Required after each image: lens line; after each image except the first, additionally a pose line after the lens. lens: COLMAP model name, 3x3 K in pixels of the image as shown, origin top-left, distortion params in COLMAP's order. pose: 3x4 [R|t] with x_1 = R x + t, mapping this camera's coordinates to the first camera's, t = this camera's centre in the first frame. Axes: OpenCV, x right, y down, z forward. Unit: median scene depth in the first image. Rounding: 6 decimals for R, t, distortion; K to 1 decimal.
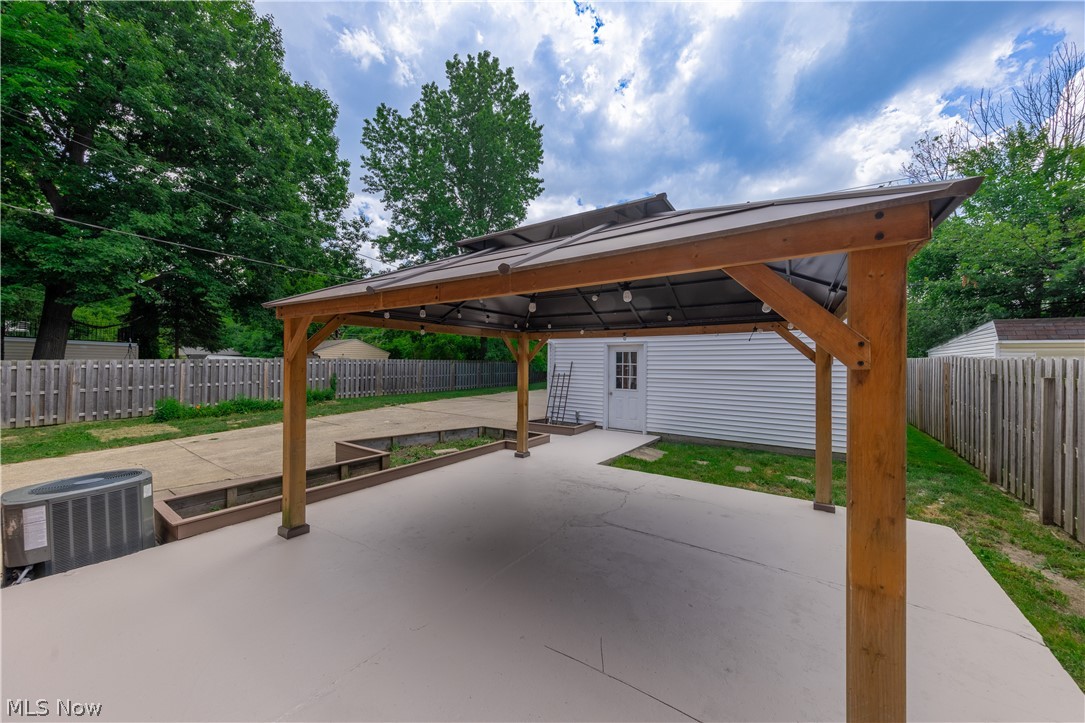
lens RADIAL K [[400.8, 0, 541.2], [0, 400.8, 365.7], [0, 0, 1]] dist [0.000744, -0.000077]
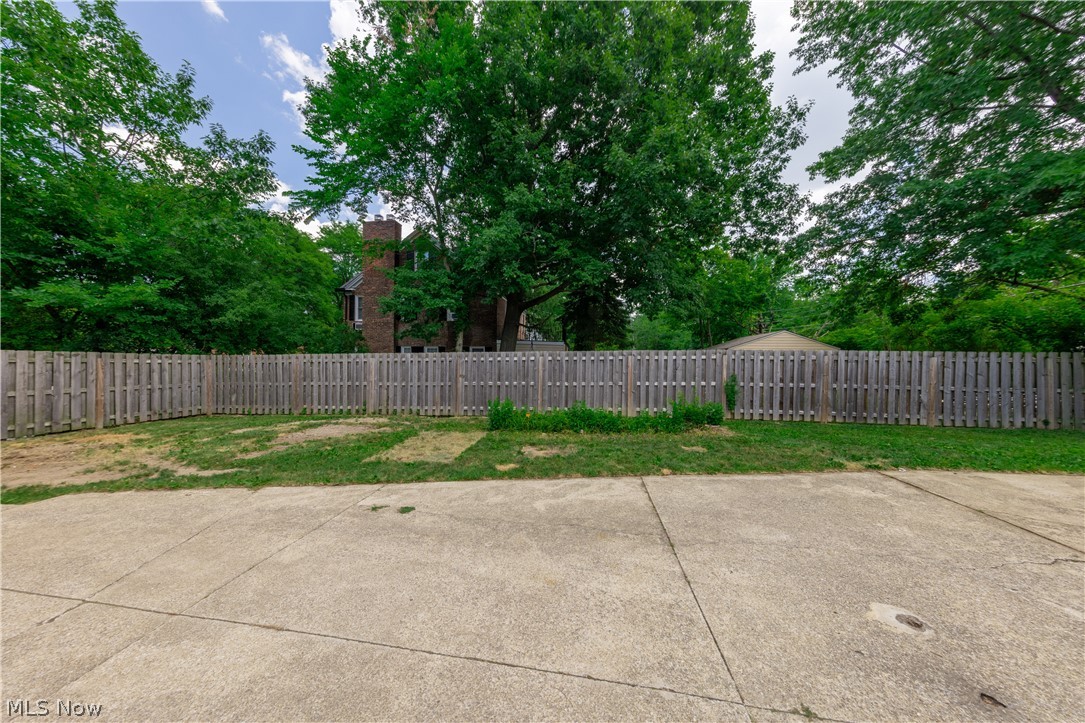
lens RADIAL K [[341.6, 0, 542.6], [0, 341.6, 355.4], [0, 0, 1]] dist [0.002699, 0.000132]
pose [[0.485407, 0.002782, -0.874284, -0.201519], [-0.013125, 0.999905, -0.004105, -0.004015], [0.874190, 0.013468, 0.485397, 0.484161]]
